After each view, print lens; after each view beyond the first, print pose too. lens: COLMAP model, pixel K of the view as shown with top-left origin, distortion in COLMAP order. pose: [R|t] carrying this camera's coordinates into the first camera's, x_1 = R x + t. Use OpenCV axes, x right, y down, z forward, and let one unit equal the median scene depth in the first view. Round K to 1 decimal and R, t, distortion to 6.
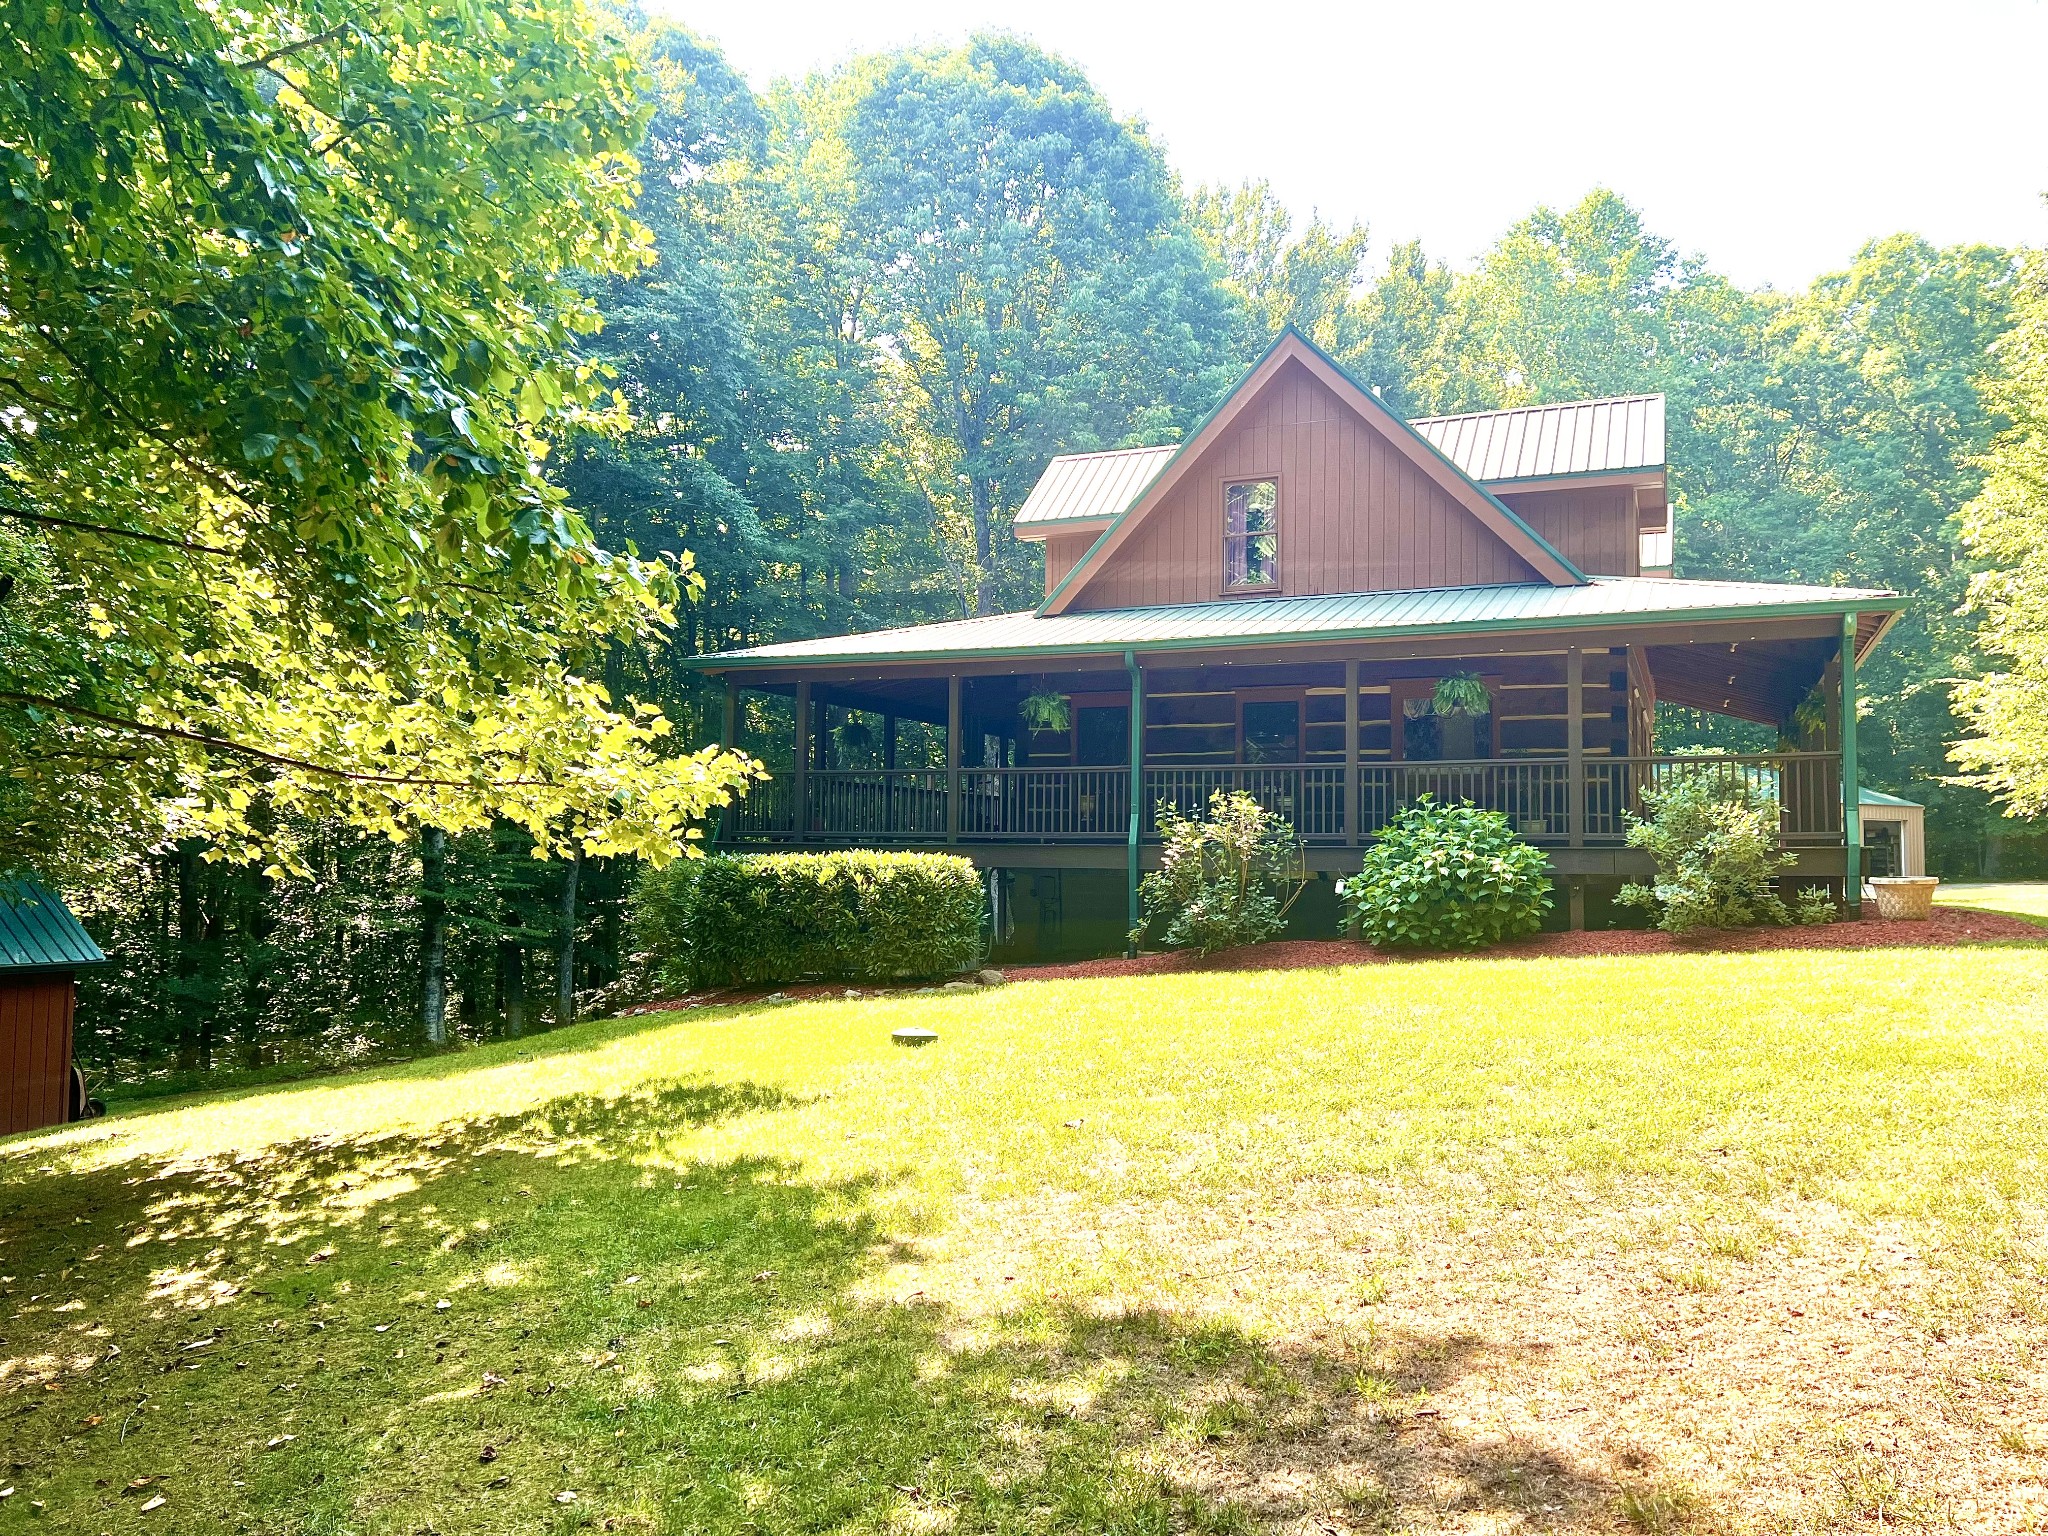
lens RADIAL K [[1533.5, 0, 1024.0], [0, 1533.5, 768.0], [0, 0, 1]] dist [0.071697, -0.115358]
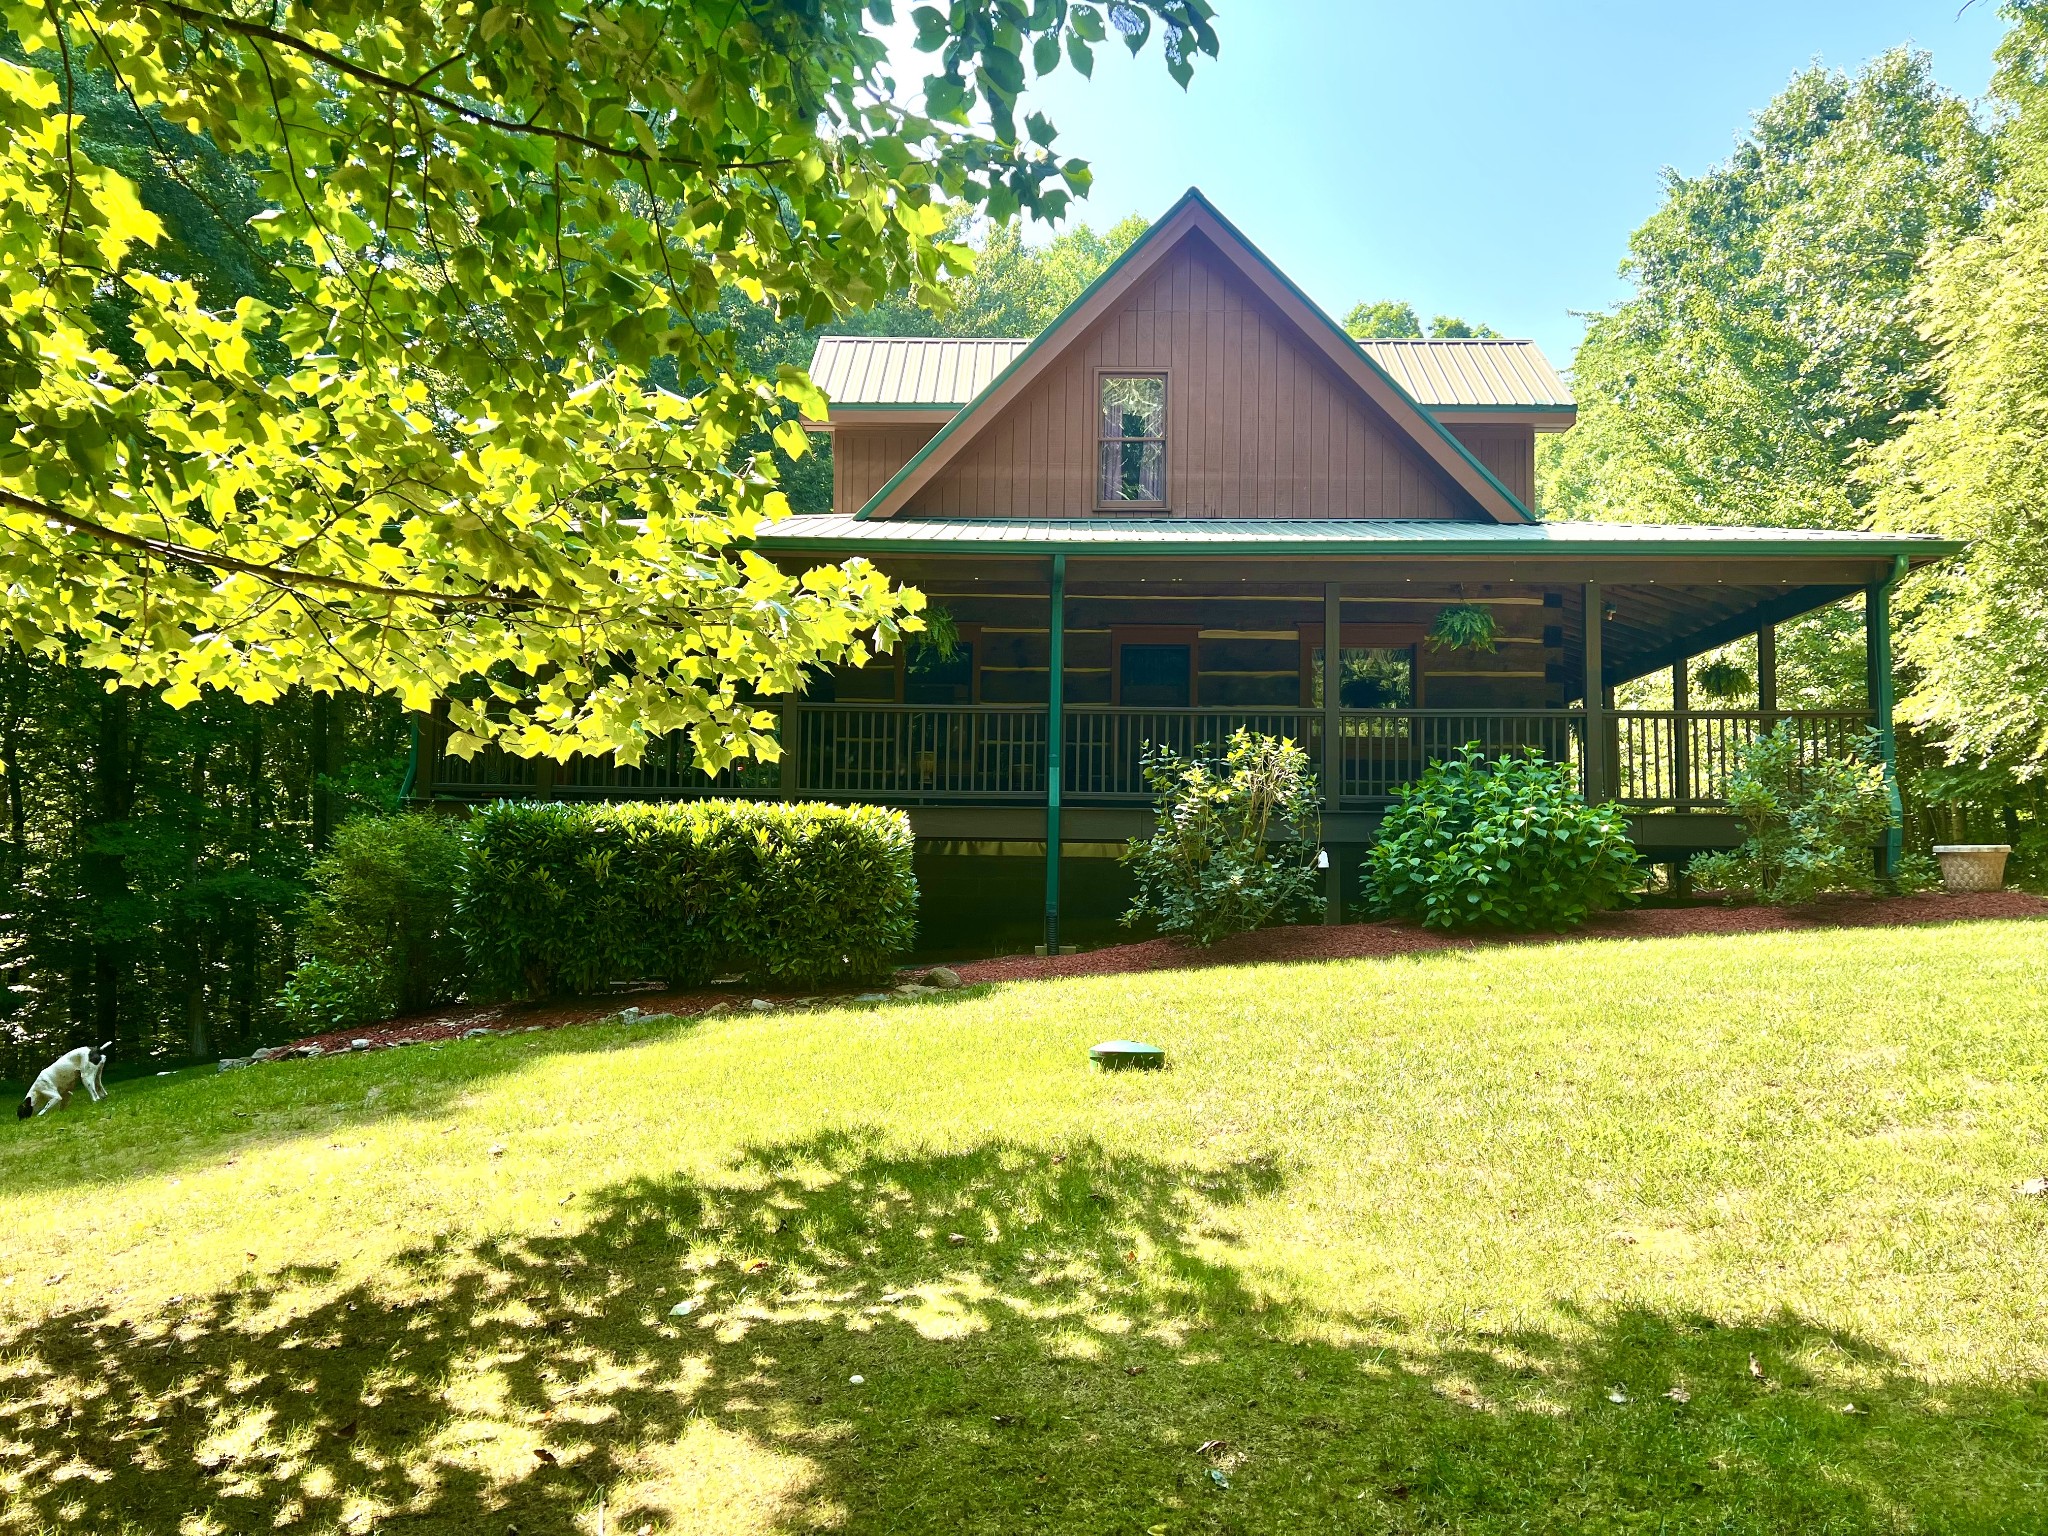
lens RADIAL K [[1533.5, 0, 1024.0], [0, 1533.5, 768.0], [0, 0, 1]] dist [0.071697, -0.115358]
pose [[0.931275, 0.032425, 0.362870, -0.251220], [-0.026406, 0.999419, -0.021537, 0.053405], [-0.363358, 0.010475, 0.931591, 0.319021]]
